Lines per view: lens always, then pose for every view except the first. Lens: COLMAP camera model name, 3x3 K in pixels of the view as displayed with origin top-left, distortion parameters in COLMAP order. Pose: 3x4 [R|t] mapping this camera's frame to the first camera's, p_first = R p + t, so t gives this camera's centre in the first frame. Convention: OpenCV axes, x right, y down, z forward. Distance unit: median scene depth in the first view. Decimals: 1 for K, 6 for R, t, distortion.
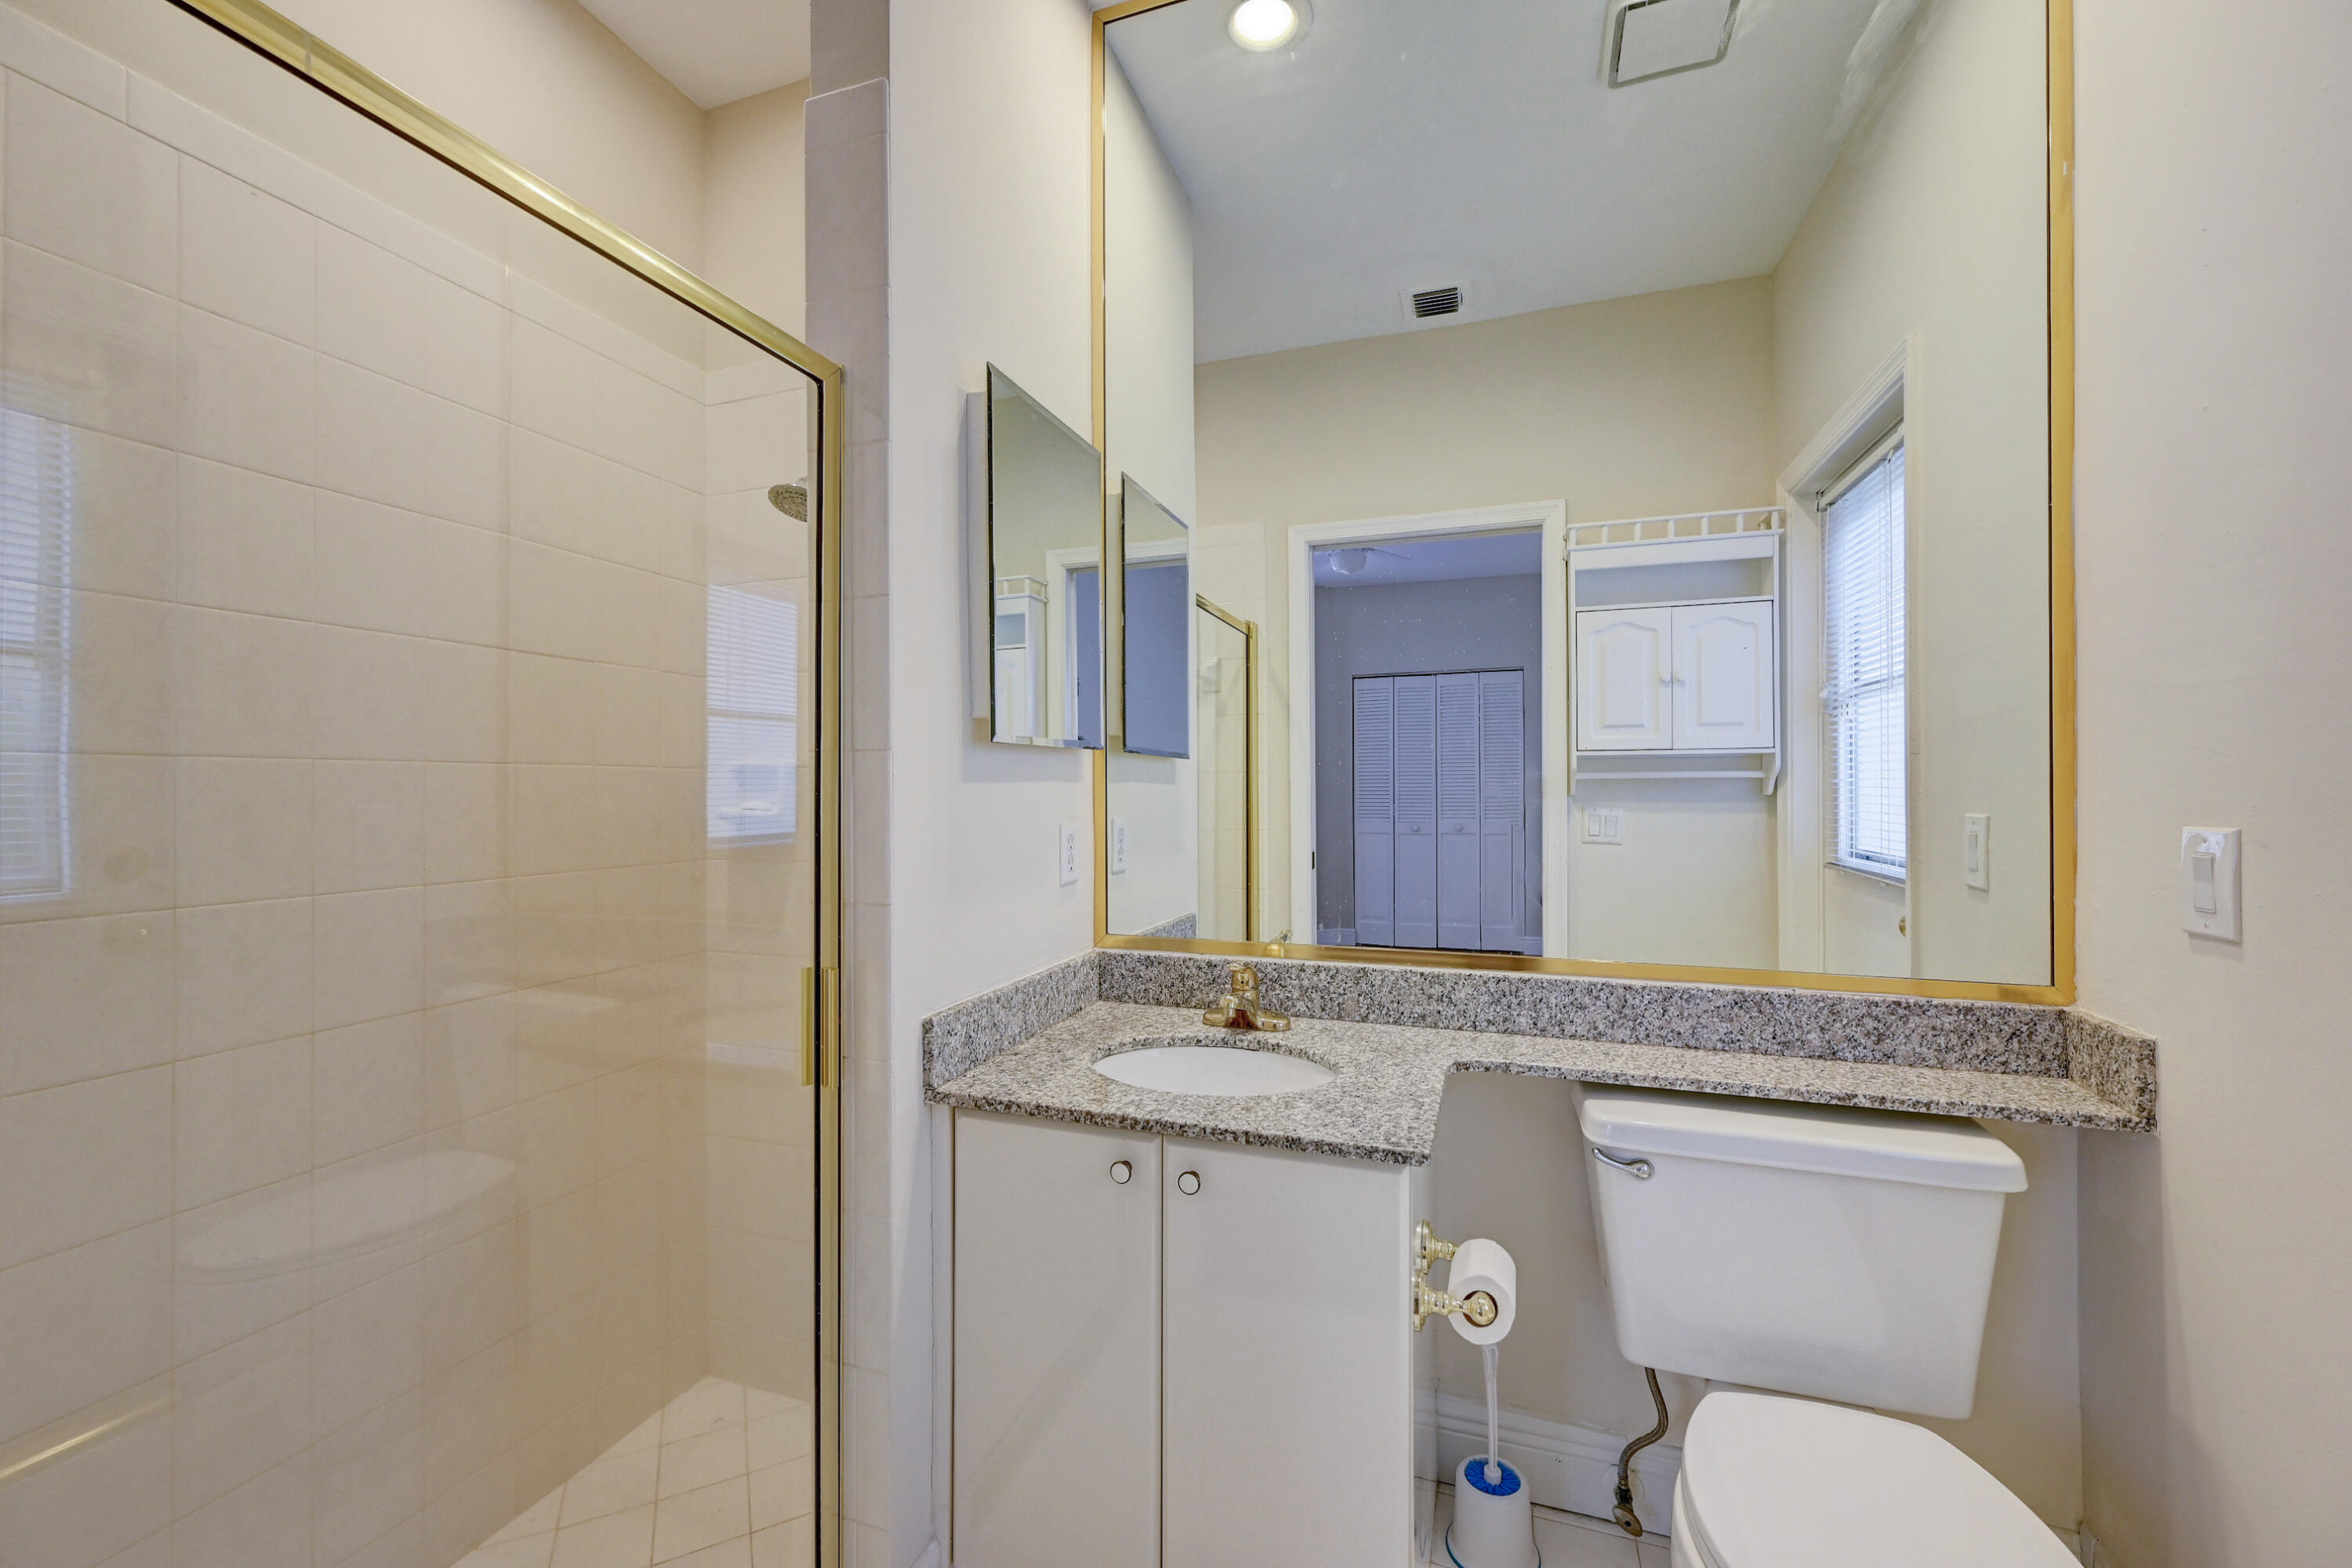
lens RADIAL K [[932.3, 0, 1165.3], [0, 932.3, 792.1], [0, 0, 1]] dist [0.002636, 0.000122]
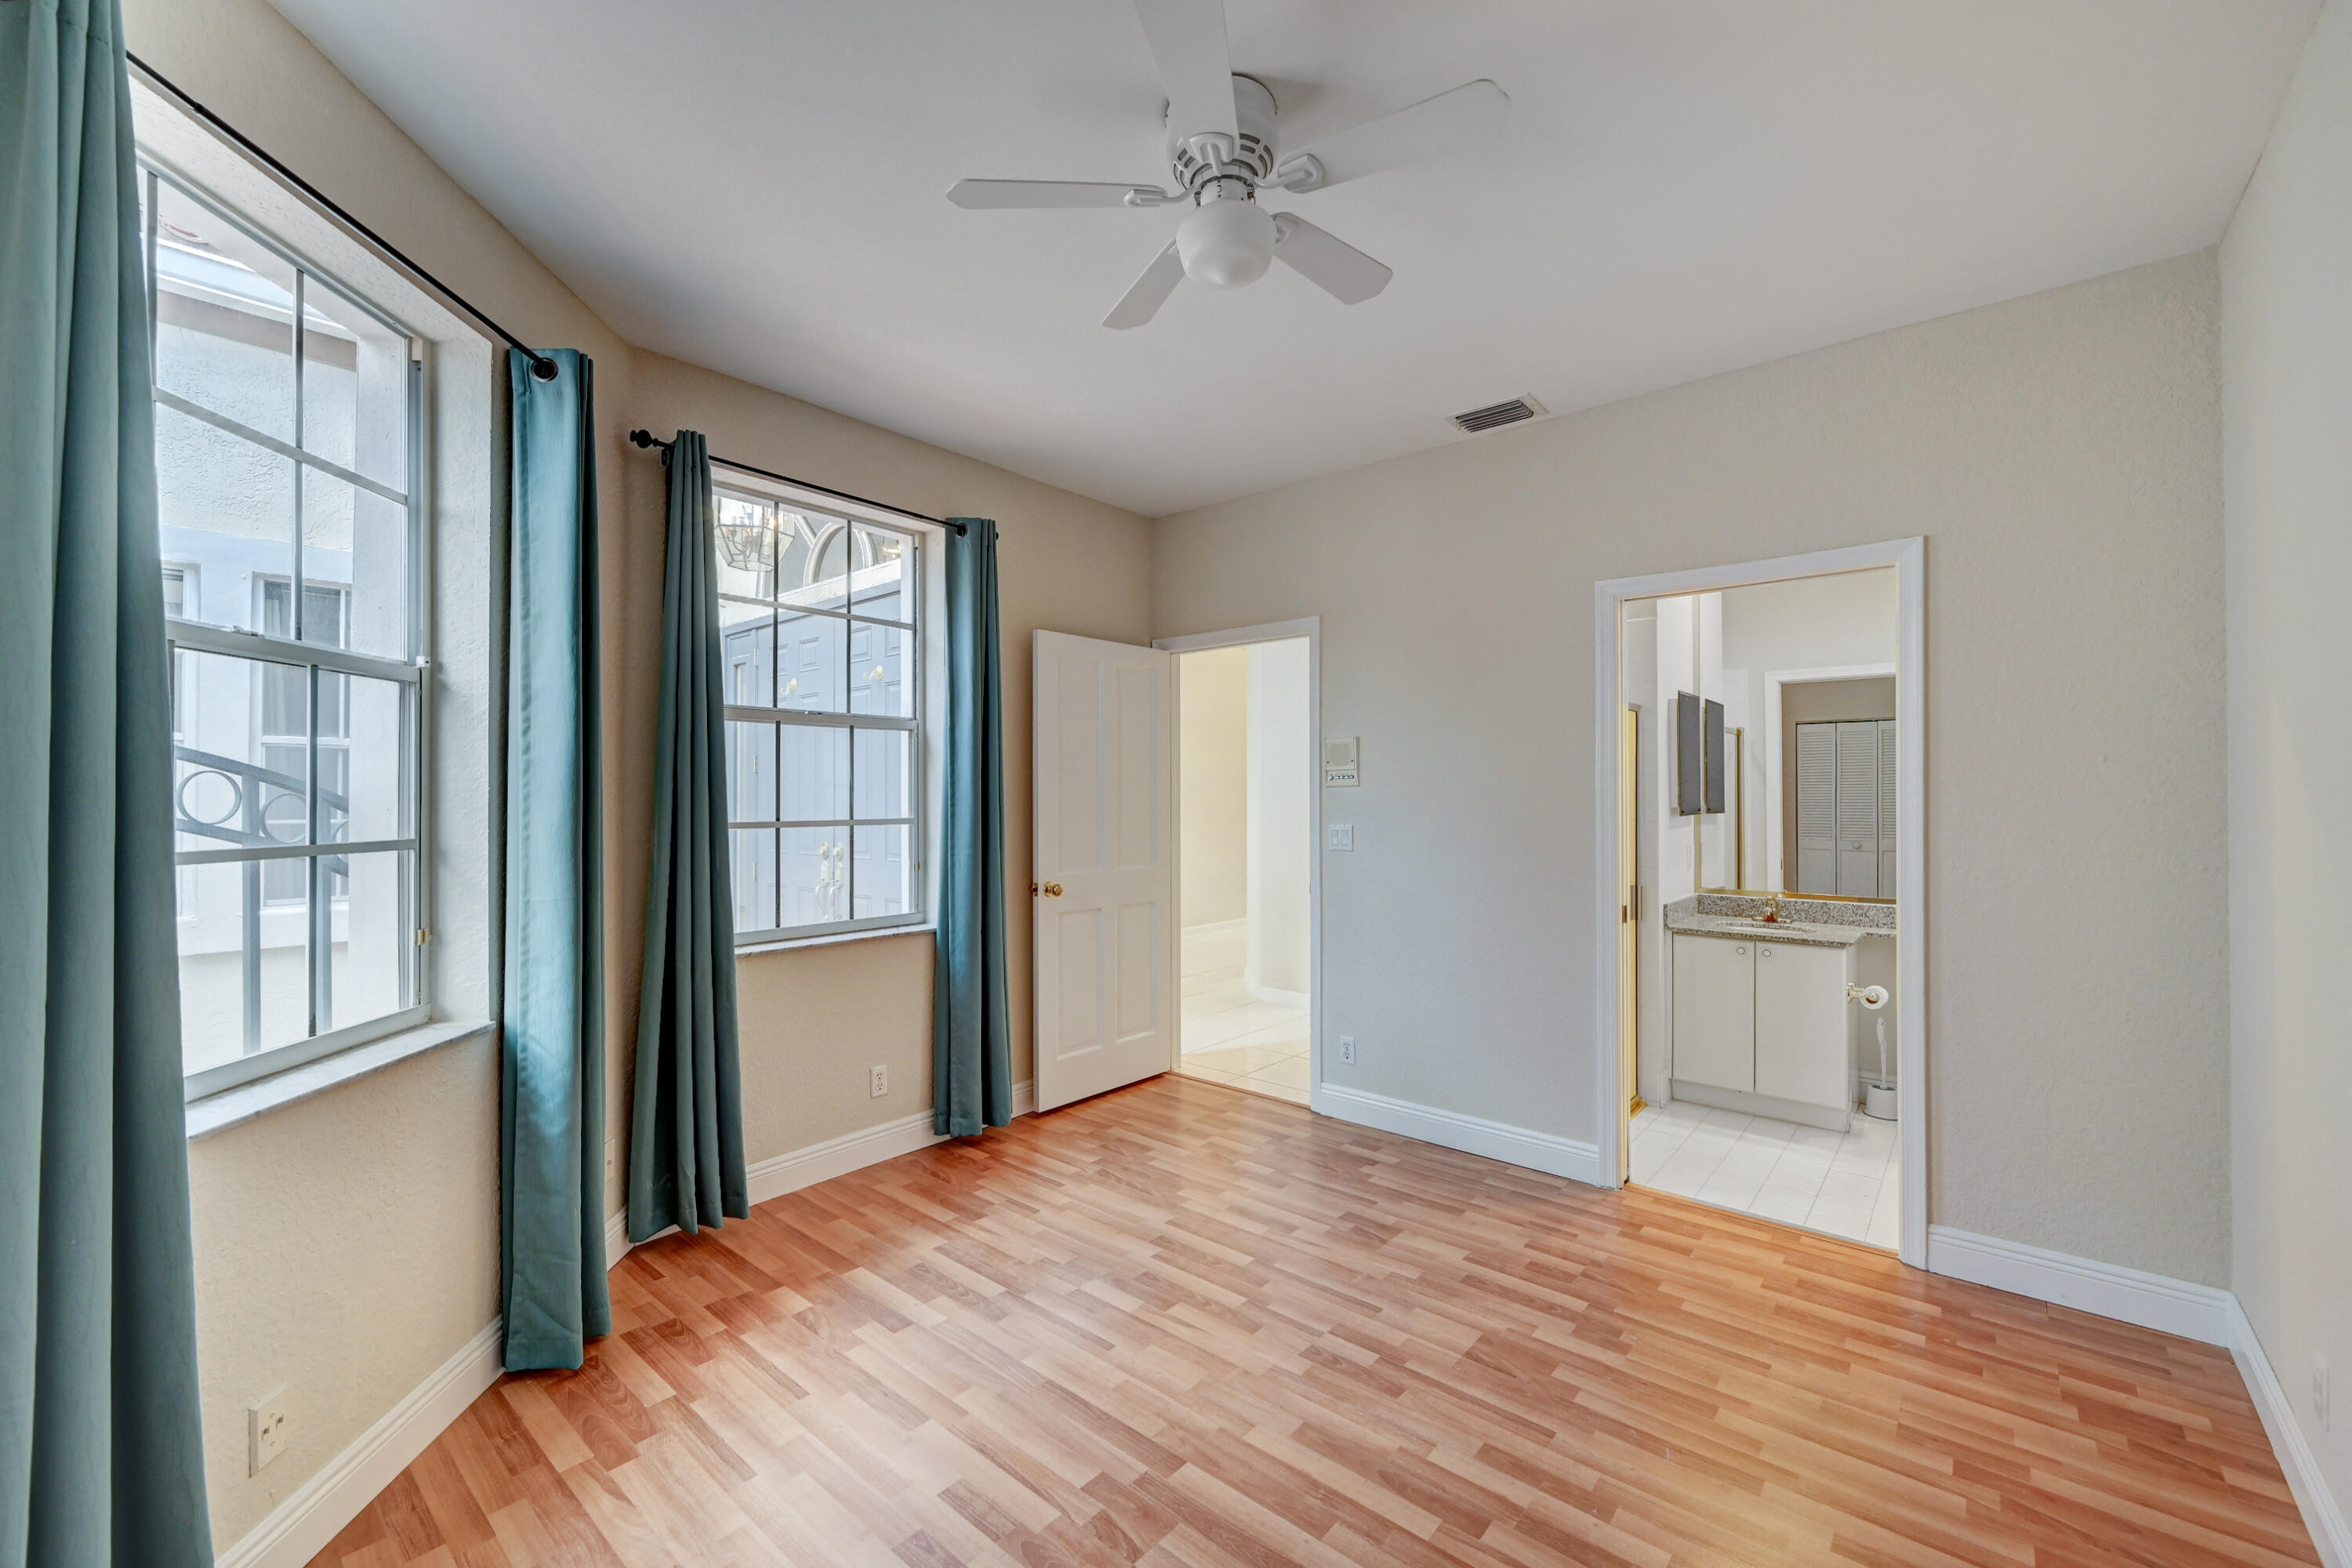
lens RADIAL K [[932.3, 0, 1165.3], [0, 932.3, 792.1], [0, 0, 1]] dist [0.002636, 0.000122]
pose [[0.929126, 0.006588, -0.369705, -0.466512], [-0.008821, 0.999952, -0.004349, -0.078037], [0.369658, 0.007302, 0.929139, -1.823970]]
